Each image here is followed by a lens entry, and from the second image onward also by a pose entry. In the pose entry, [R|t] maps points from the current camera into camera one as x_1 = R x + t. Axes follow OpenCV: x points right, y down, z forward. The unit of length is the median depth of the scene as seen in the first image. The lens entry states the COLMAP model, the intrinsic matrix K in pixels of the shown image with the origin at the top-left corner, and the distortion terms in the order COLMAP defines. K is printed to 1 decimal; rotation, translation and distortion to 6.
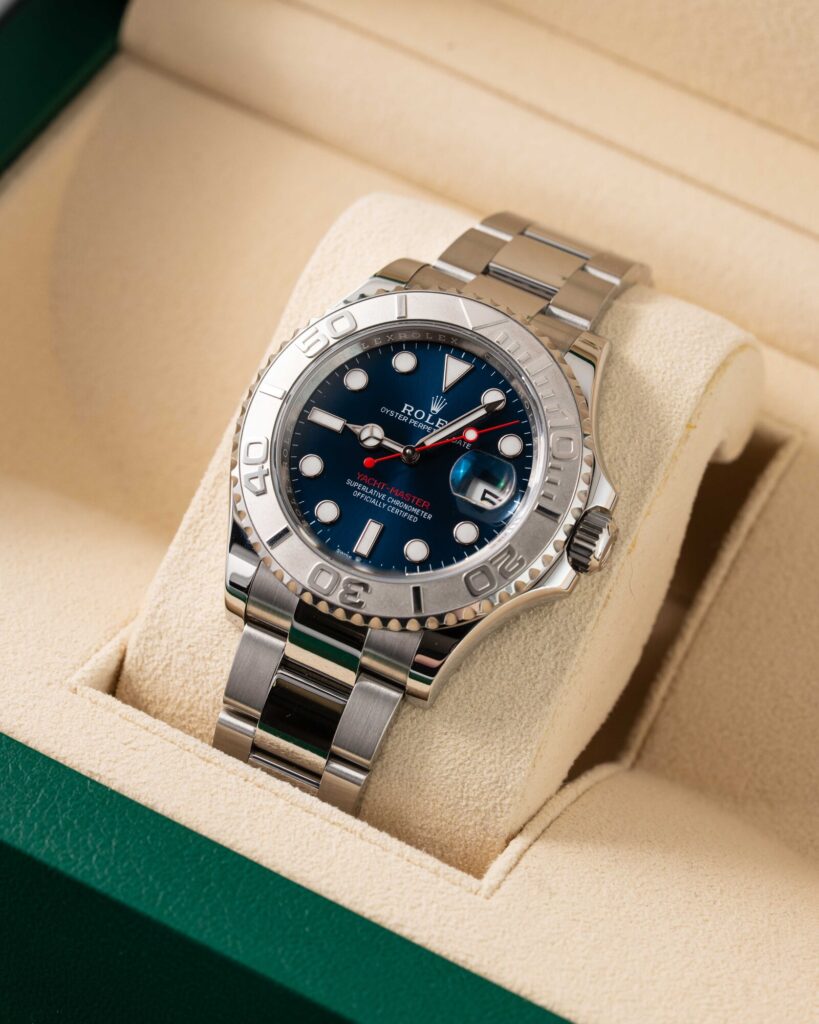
lens RADIAL K [[4510.4, 0, 409.5], [0, 4510.4, 512.0], [0, 0, 1]] dist [-0.124720, 0.535954]
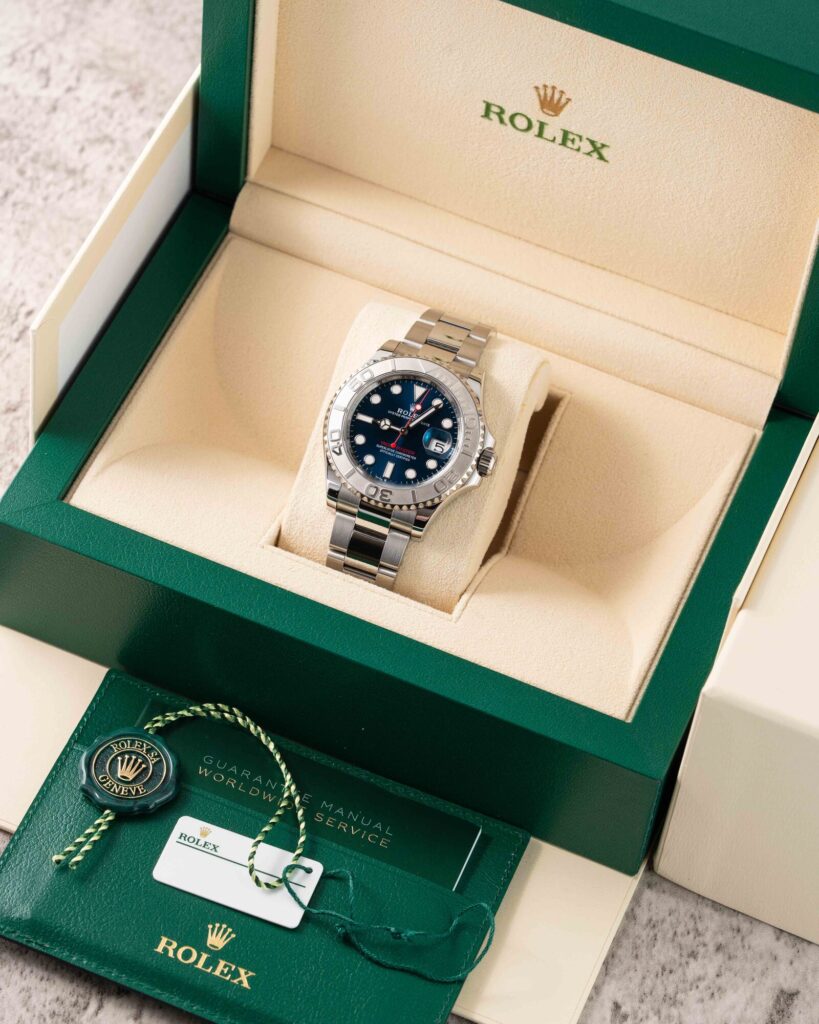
lens RADIAL K [[4510.4, 0, 409.5], [0, 4510.4, 512.0], [0, 0, 1]] dist [-0.124720, 0.535954]
pose [[0.993437, -0.091832, 0.068191, -0.154452], [0.085541, 0.992256, 0.090063, -0.175551], [-0.075934, -0.083639, 0.993599, -1.250634]]
